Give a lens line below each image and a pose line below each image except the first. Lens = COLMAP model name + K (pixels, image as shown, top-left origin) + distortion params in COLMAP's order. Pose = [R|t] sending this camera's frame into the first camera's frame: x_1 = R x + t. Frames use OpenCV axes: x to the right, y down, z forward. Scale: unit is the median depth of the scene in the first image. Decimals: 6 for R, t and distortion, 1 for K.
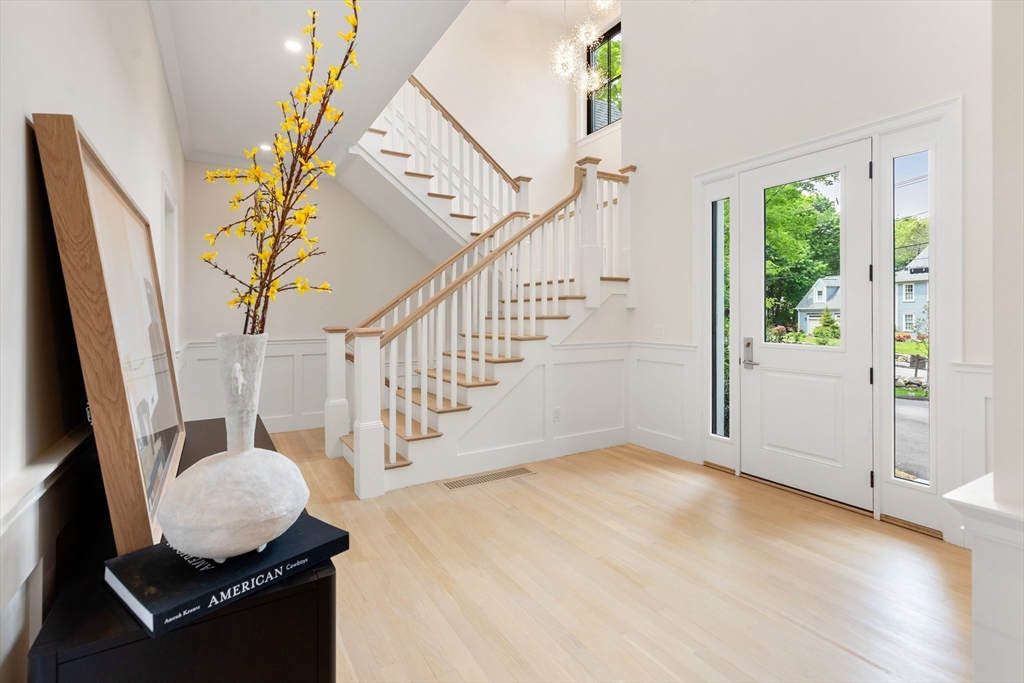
lens RADIAL K [[463.2, 0, 532.9], [0, 463.2, 312.7], [0, 0, 1]] dist [0.012236, -0.001166]
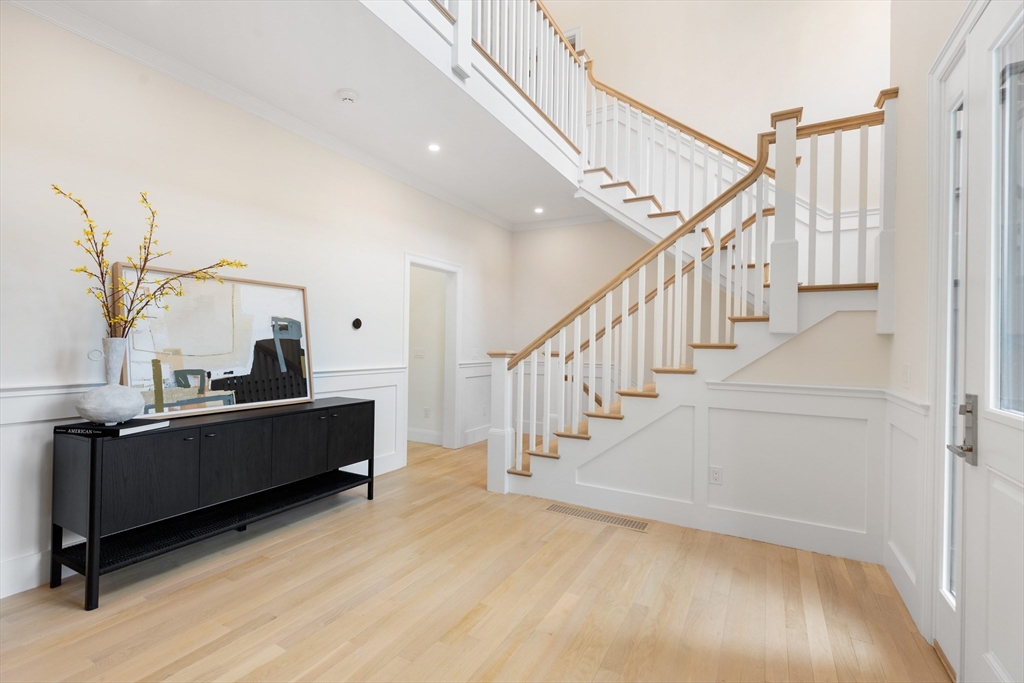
lens RADIAL K [[463.2, 0, 512.9], [0, 463.2, 340.6], [0, 0, 1]] dist [0.012236, -0.001166]
pose [[0.499799, 0.004307, -0.866131, 0.635992], [-0.015649, 0.999869, -0.004058, 0.010500], [0.866000, 0.015583, 0.499801, 0.393481]]
